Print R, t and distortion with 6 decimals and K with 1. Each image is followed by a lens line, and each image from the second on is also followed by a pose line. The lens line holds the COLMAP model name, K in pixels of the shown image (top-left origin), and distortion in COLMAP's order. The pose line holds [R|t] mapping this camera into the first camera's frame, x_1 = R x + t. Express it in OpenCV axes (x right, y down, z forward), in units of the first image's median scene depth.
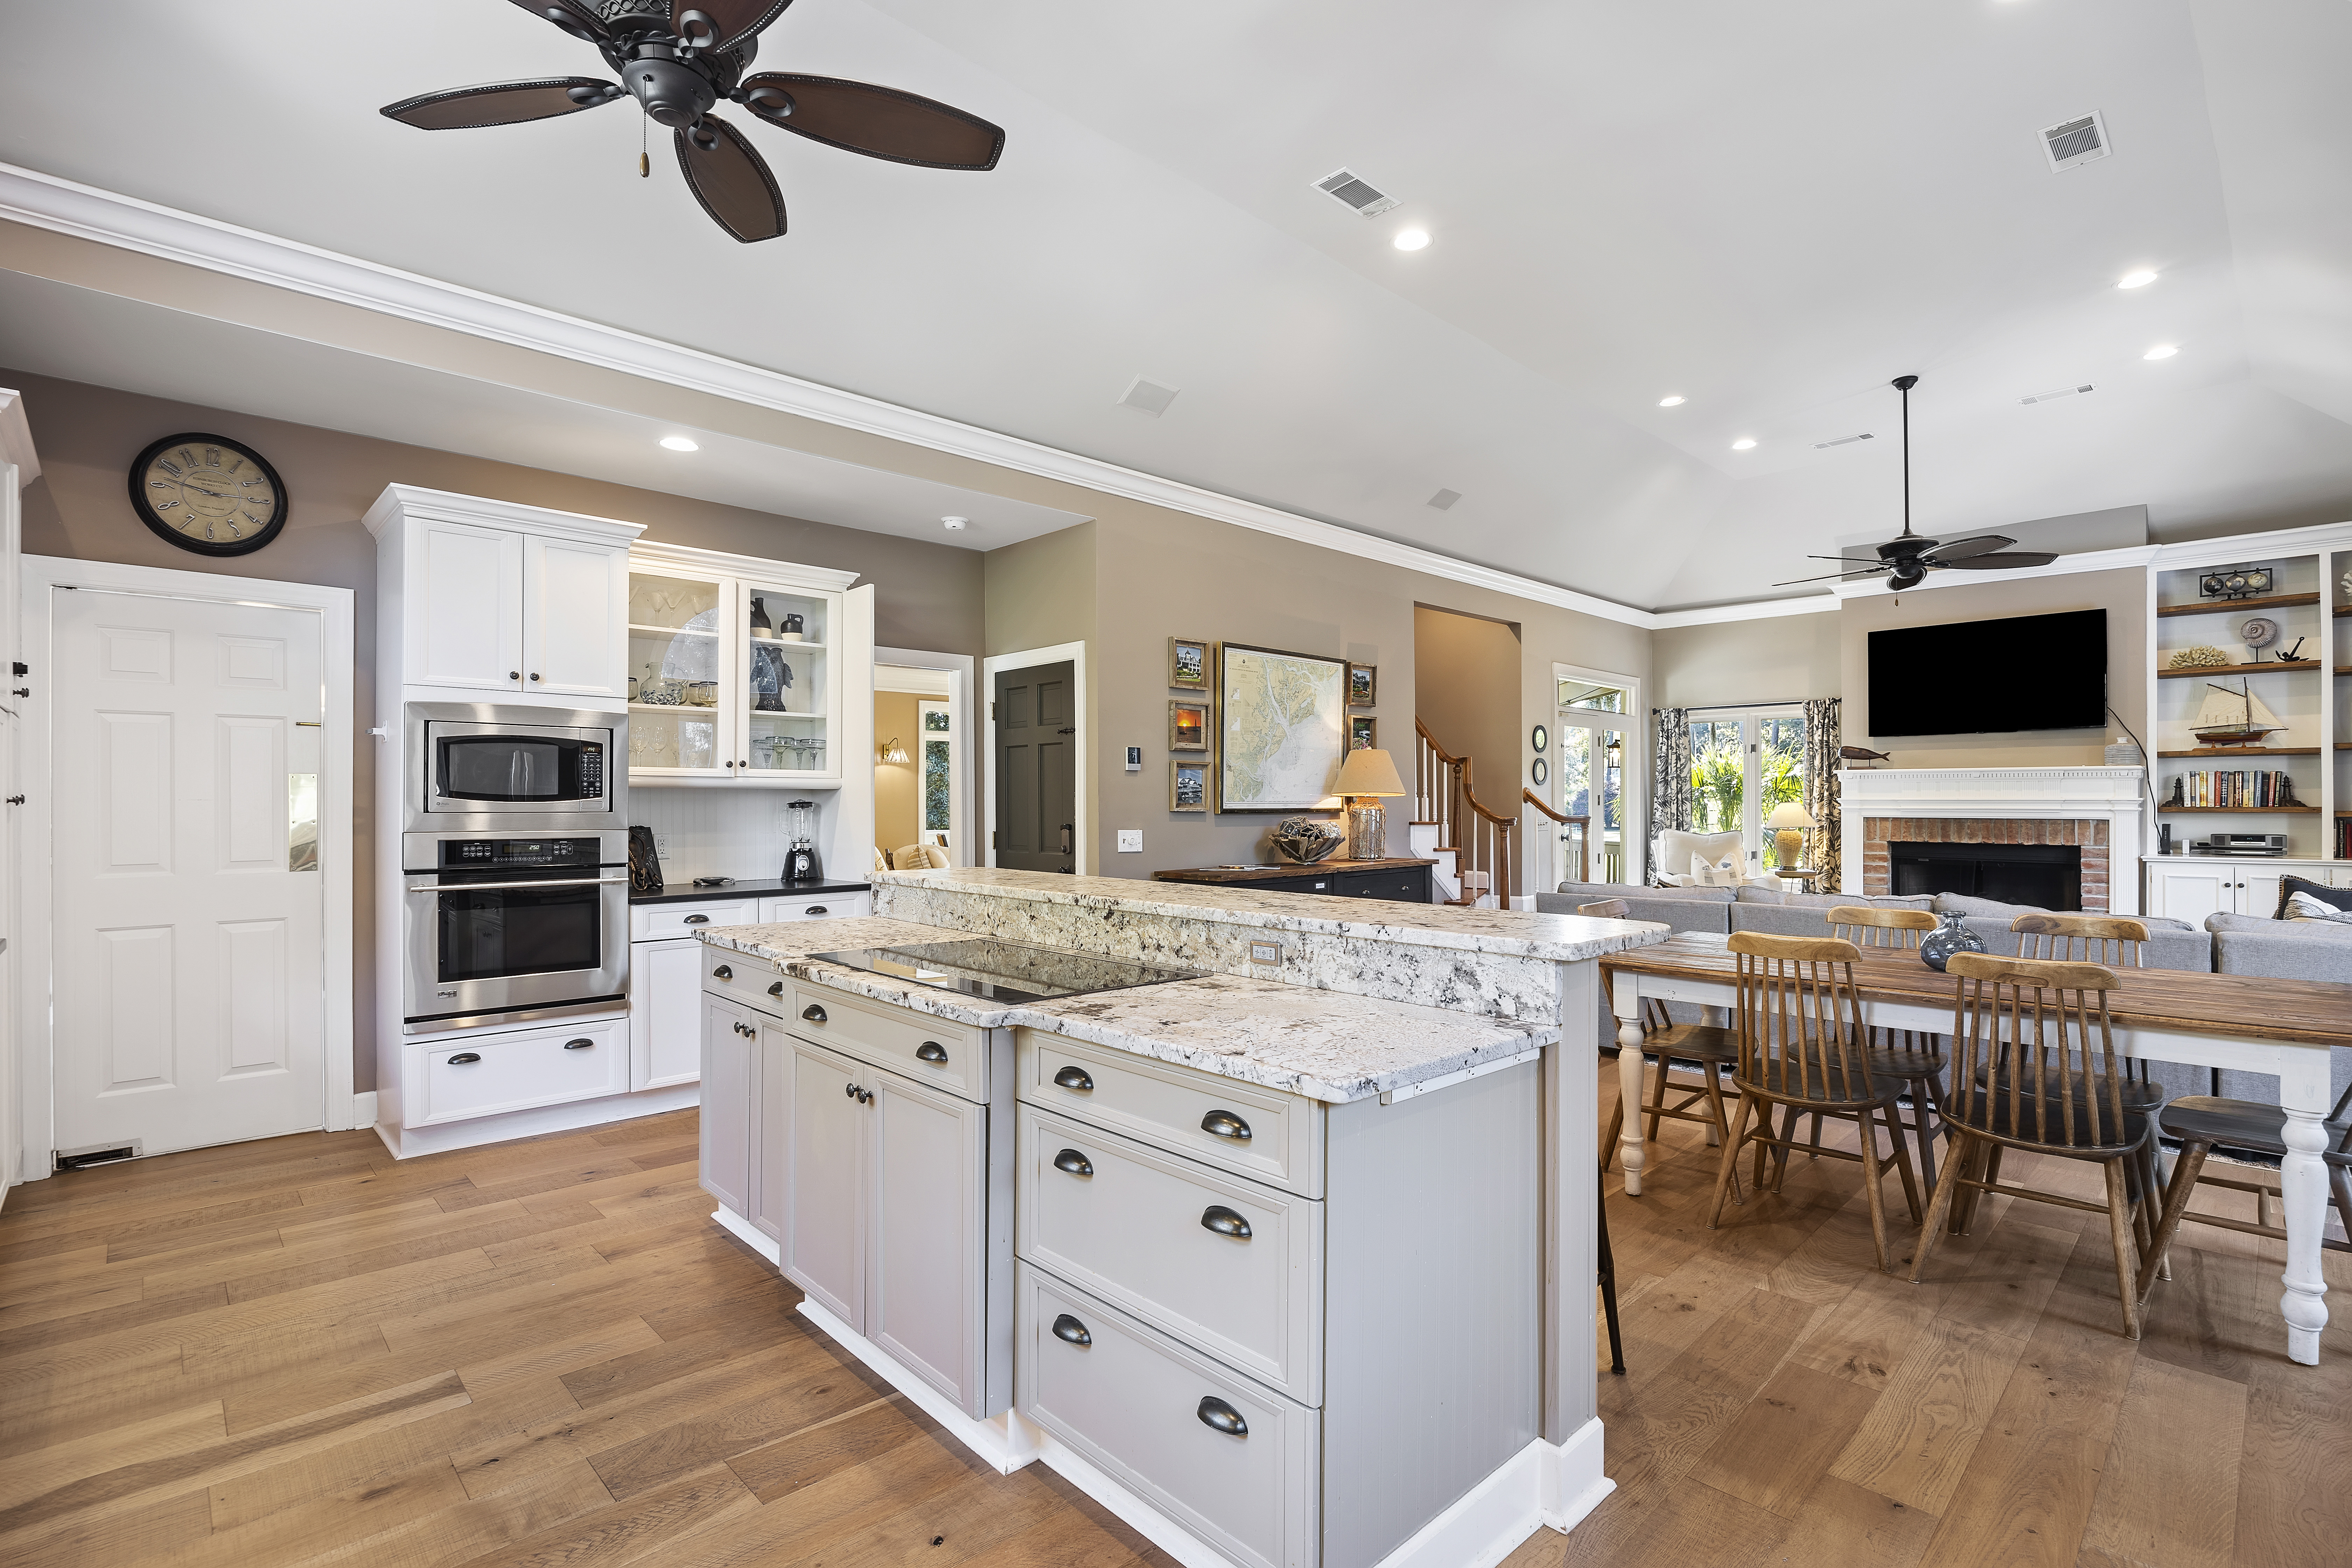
lens RADIAL K [[1084.7, 0, 1167.3], [0, 1084.7, 791.8], [0, 0, 1]] dist [0.000971, -0.002193]
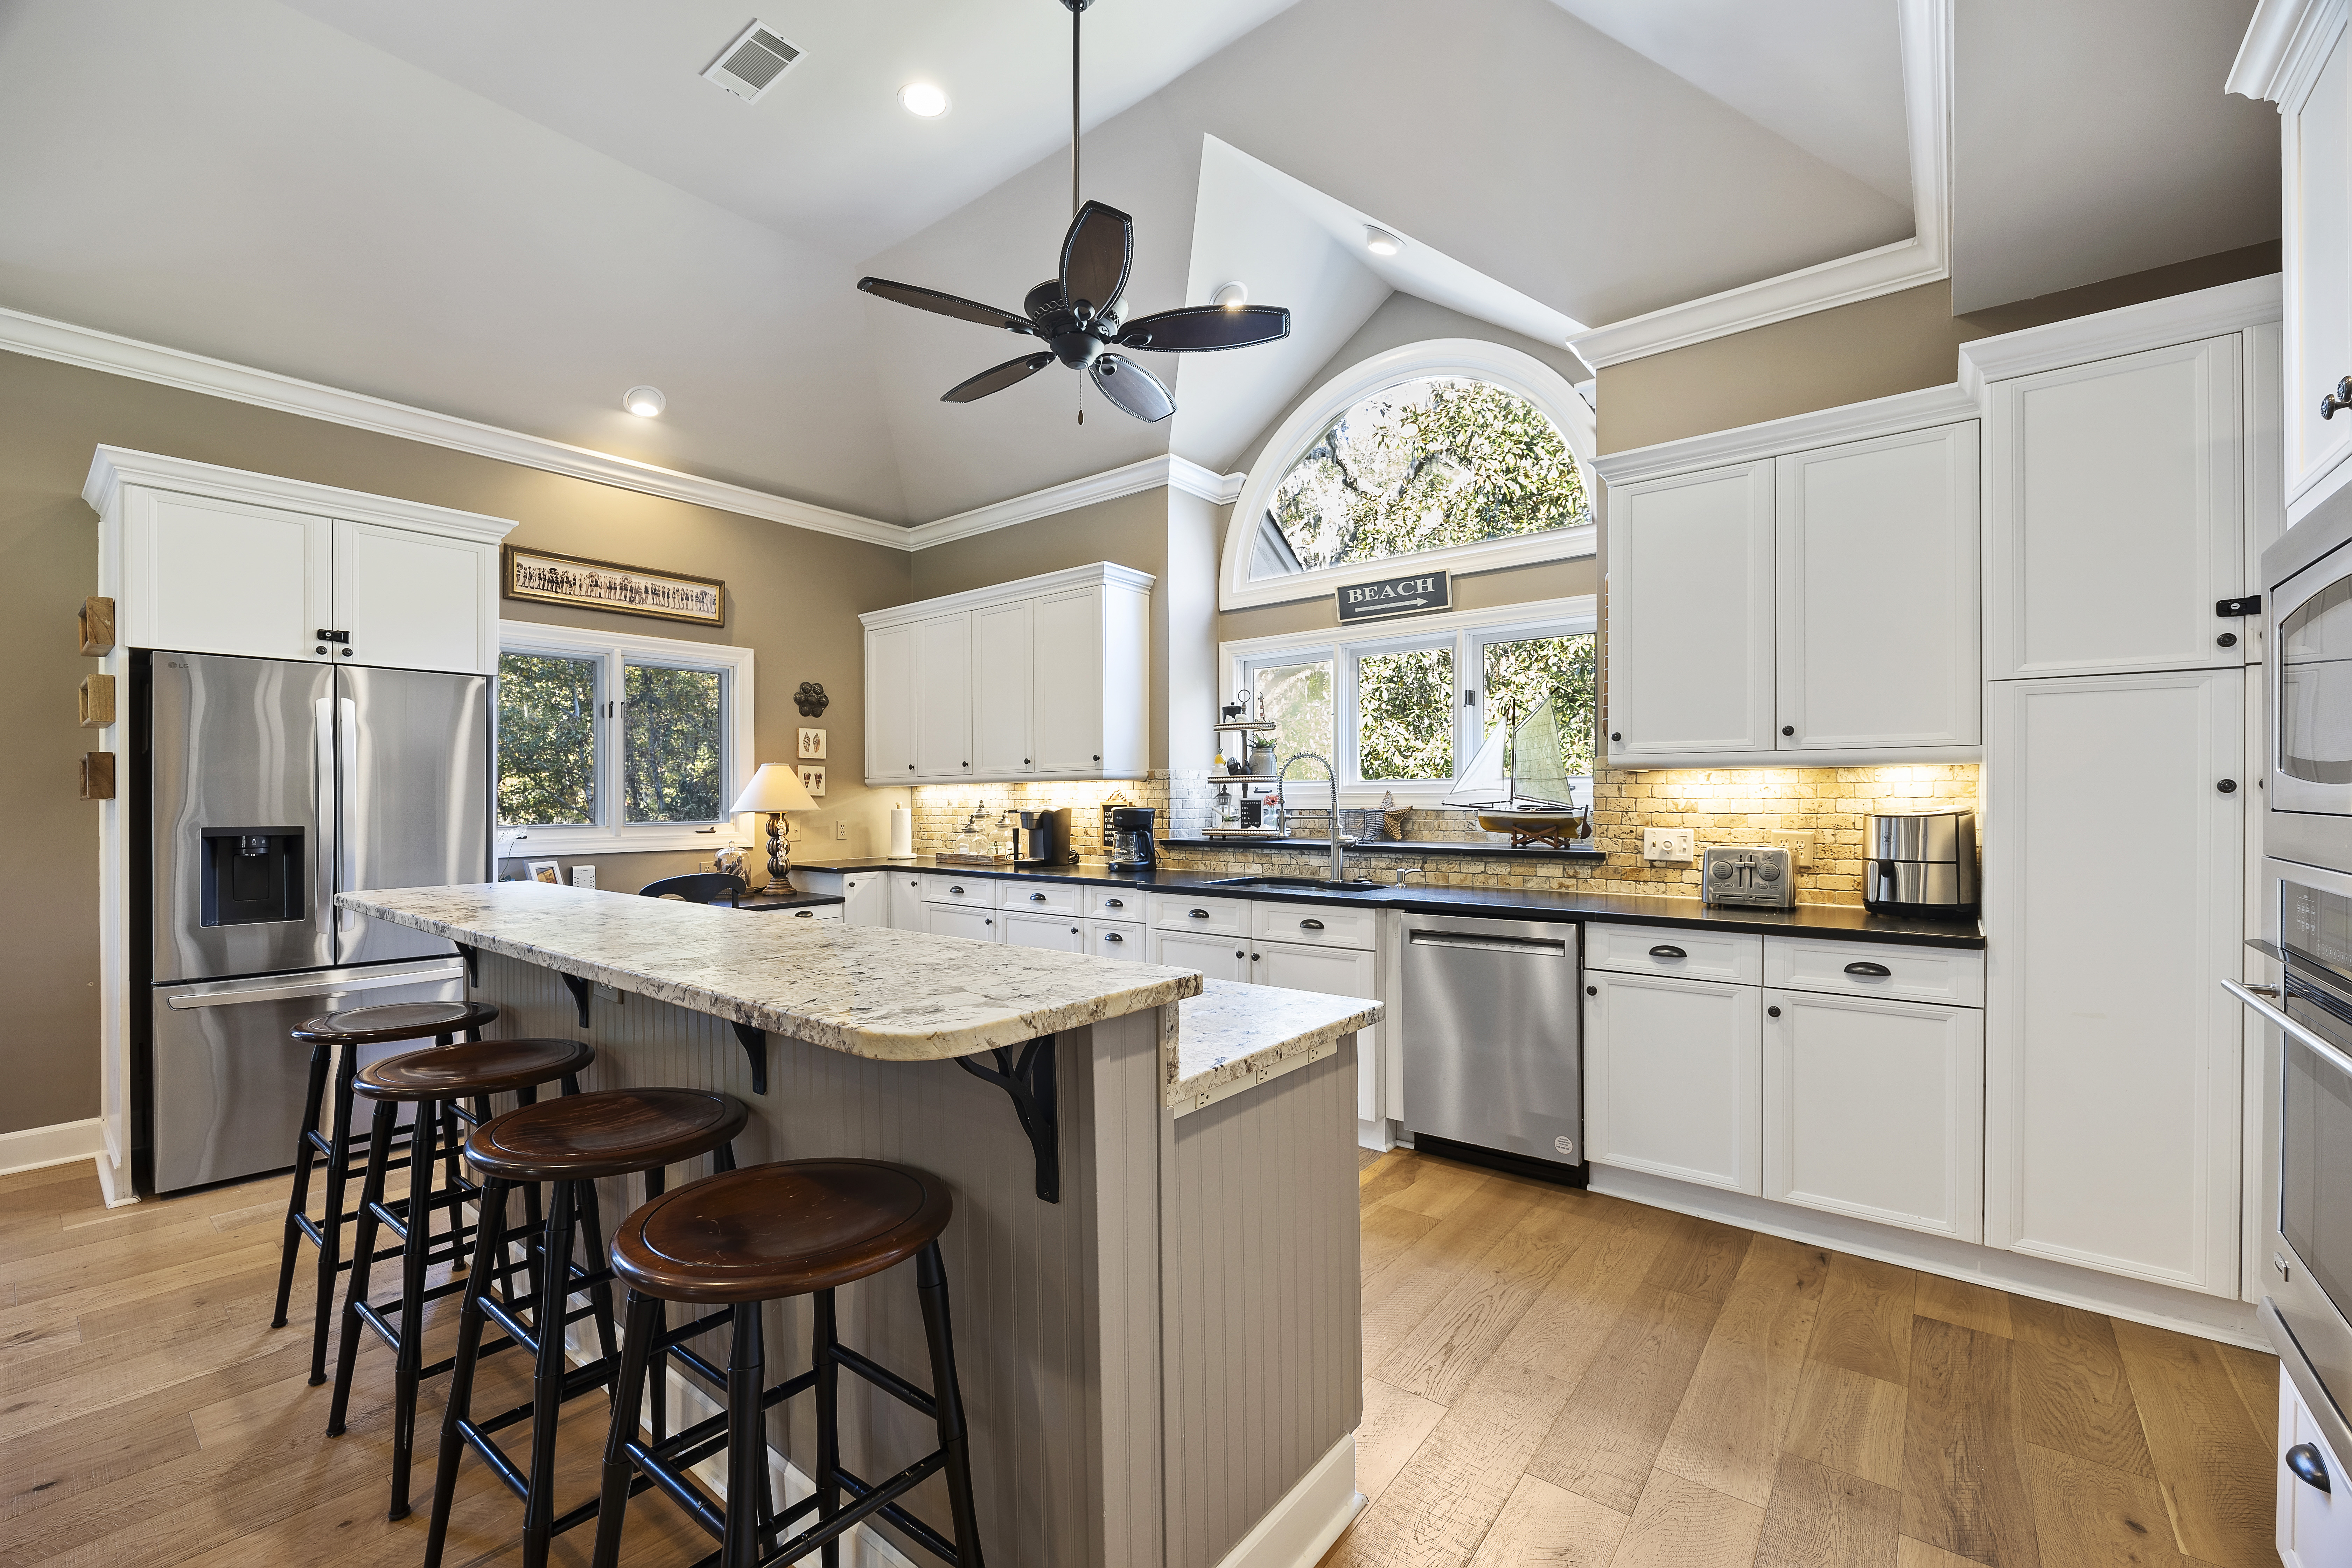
lens RADIAL K [[956.3, 0, 1178.0], [0, 956.3, 802.7], [0, 0, 1]] dist [-0.017395, -0.000312]
pose [[-0.992531, 0.005490, -0.121867, -0.122099], [0.005832, 0.999980, -0.002457, 0.007491], [0.121851, -0.003150, -0.992543, 0.688228]]
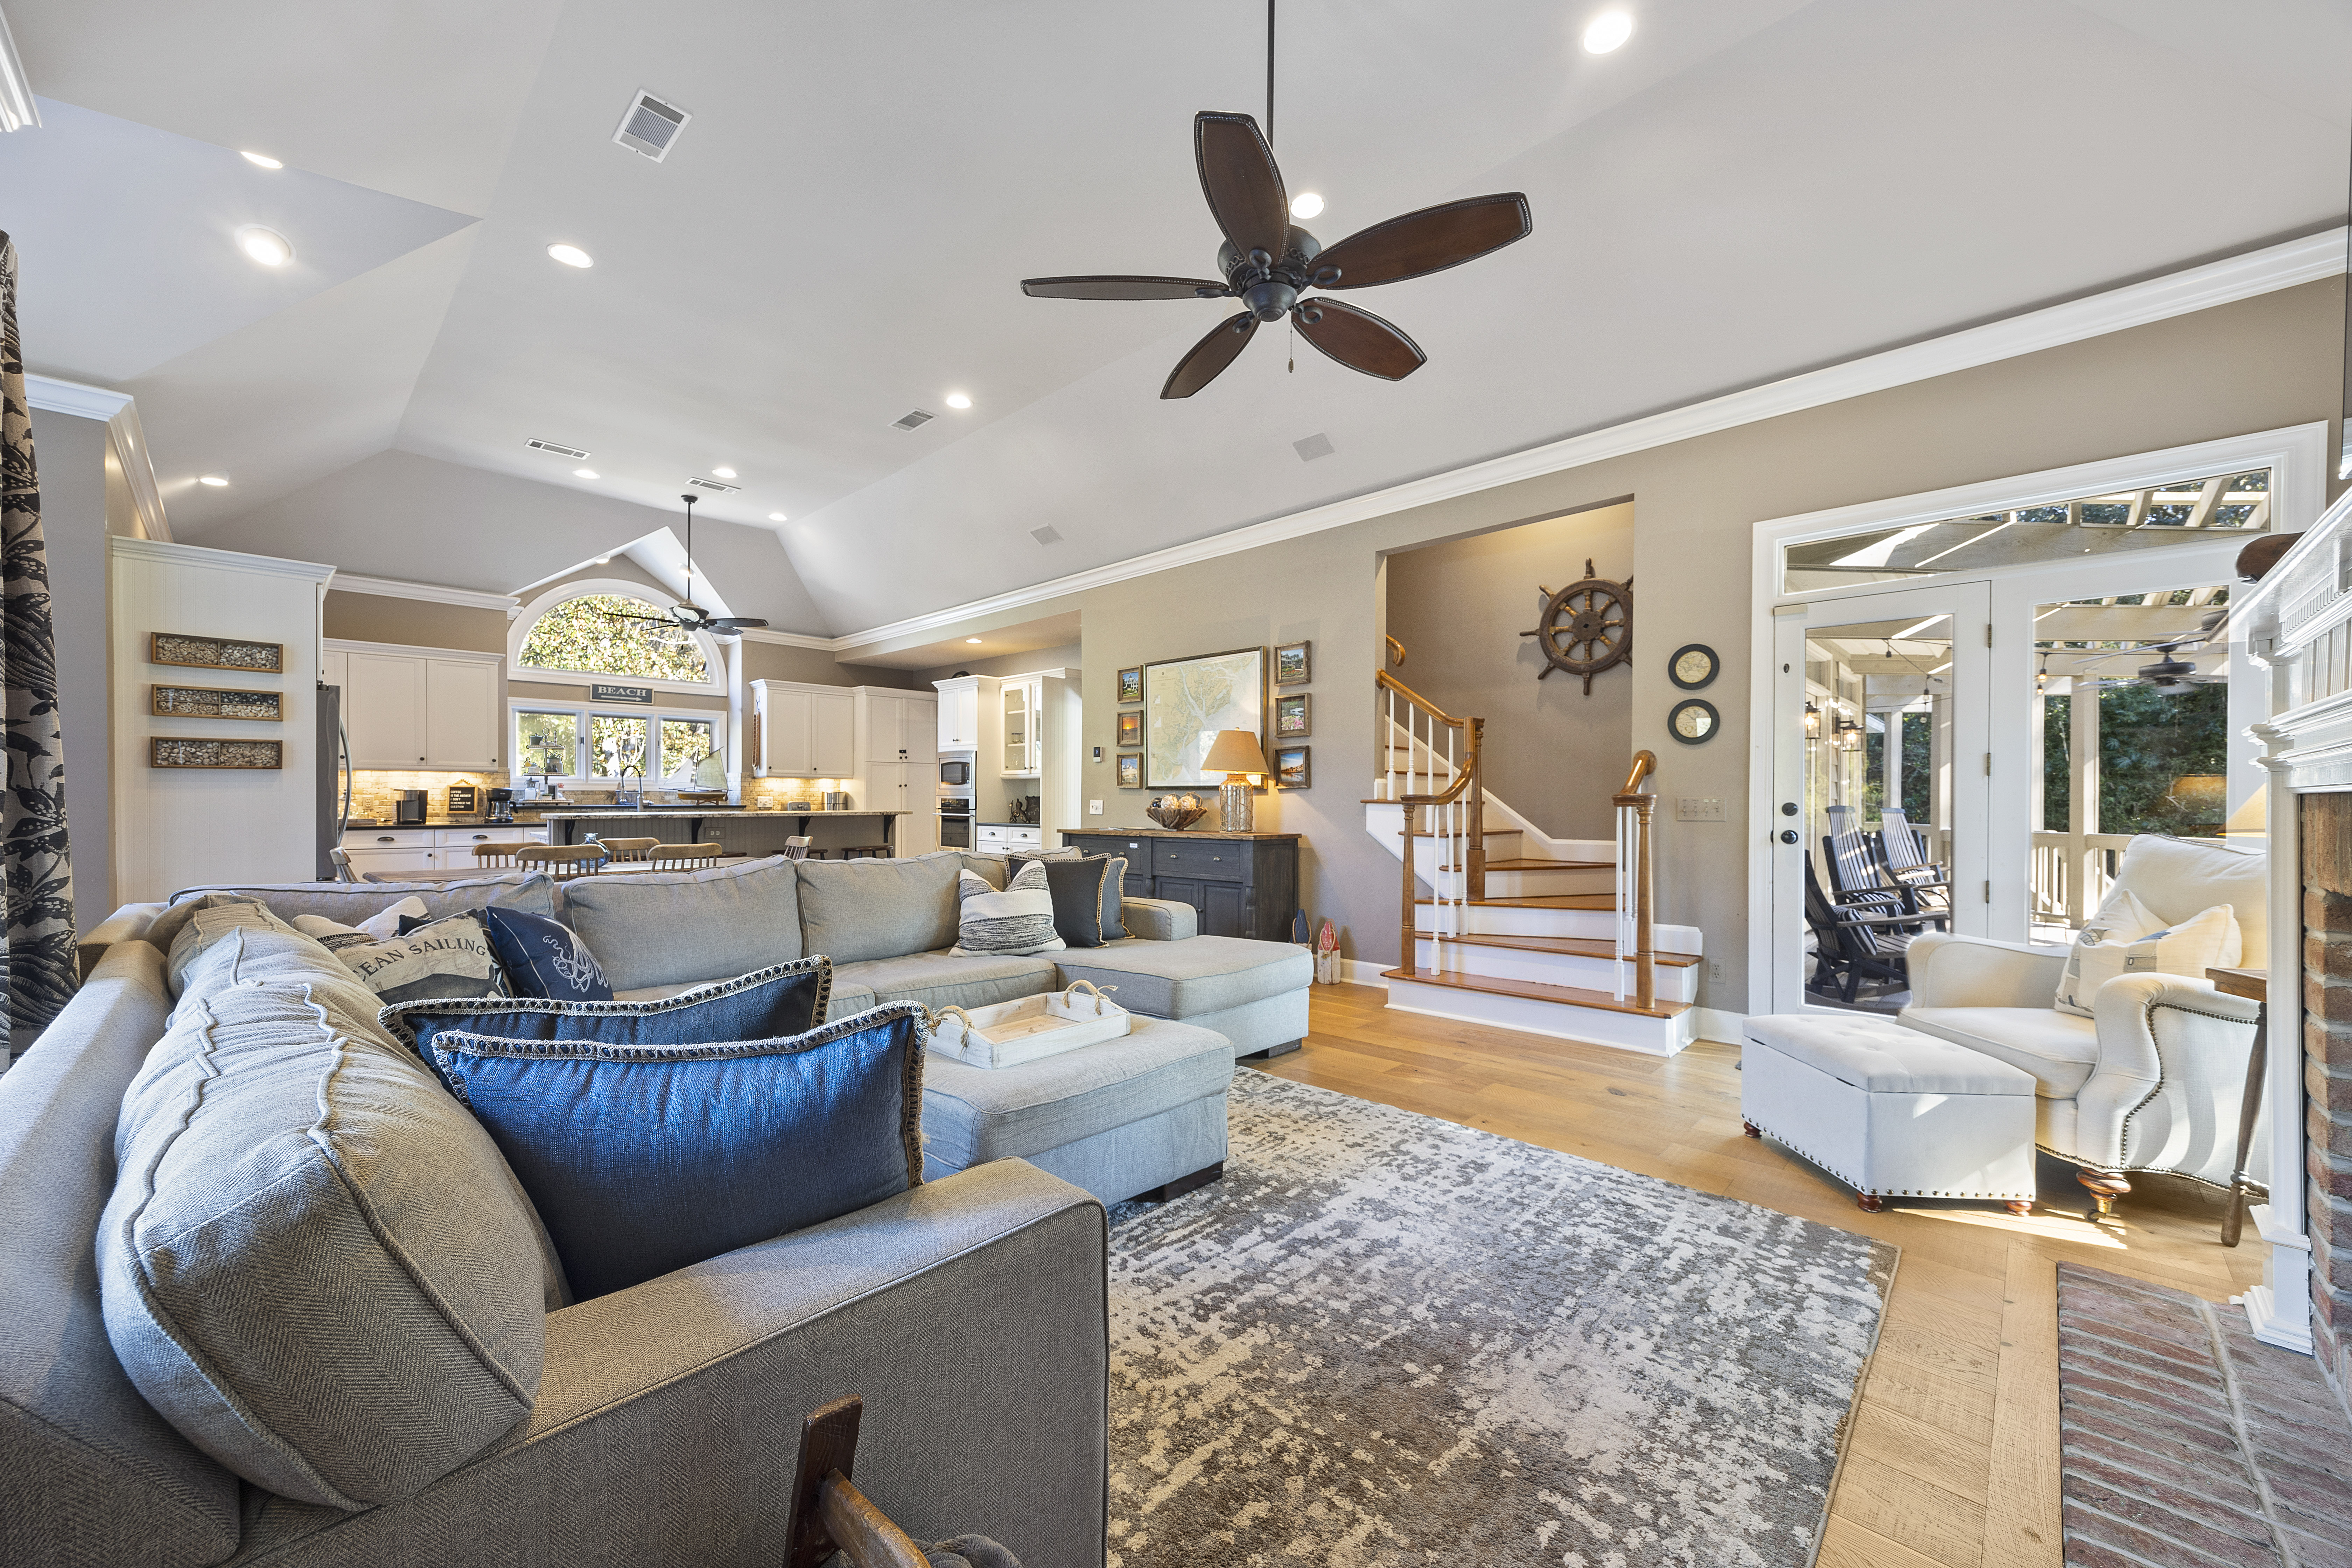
lens RADIAL K [[907.2, 0, 1188.7], [0, 907.2, 811.8], [0, 0, 1]] dist [-0.000714, 0.000138]
pose [[0.039594, 0.014350, -0.999113, 0.999139], [0.004689, 0.999883, 0.014546, 0.026440], [0.999205, -0.005261, 0.039522, 0.845501]]
